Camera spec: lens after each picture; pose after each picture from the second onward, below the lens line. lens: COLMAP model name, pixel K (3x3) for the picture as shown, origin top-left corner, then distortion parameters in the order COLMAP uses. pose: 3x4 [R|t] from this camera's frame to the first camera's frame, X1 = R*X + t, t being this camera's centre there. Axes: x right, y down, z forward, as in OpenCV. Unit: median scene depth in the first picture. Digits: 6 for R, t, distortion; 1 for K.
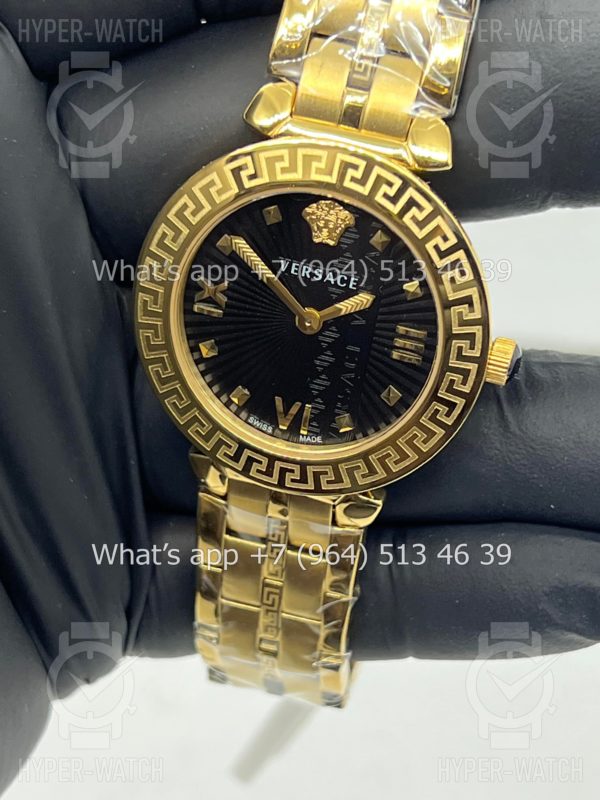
lens RADIAL K [[1876.6, 0, 301.9], [0, 1876.6, 400.4], [0, 0, 1]] dist [0.174016, 0.000000]
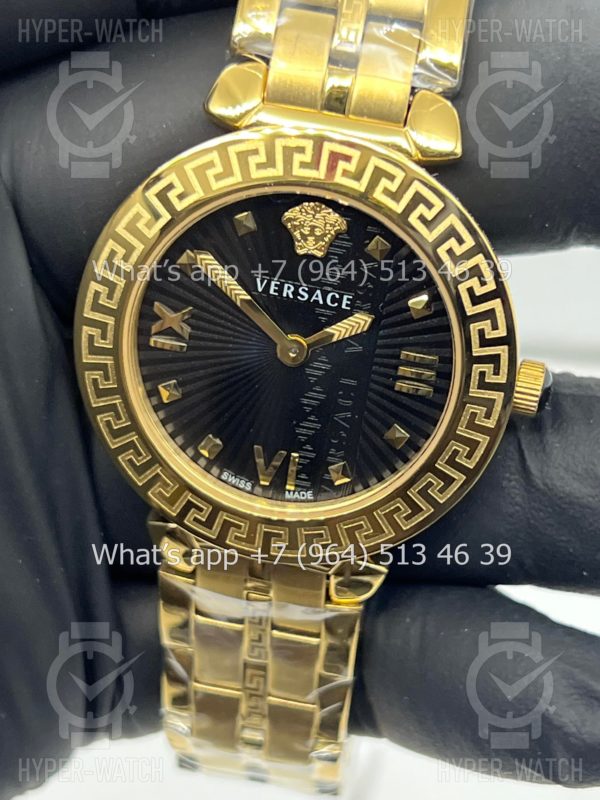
lens RADIAL K [[1876.6, 0, 298.8], [0, 1876.6, 397.2], [0, 0, 1]] dist [0.174016, 0.000000]
pose [[0.995948, -0.044369, 0.078220, -0.059601], [0.048363, 0.997581, -0.049924, 0.019233], [-0.075816, 0.053505, 0.995685, 0.183467]]
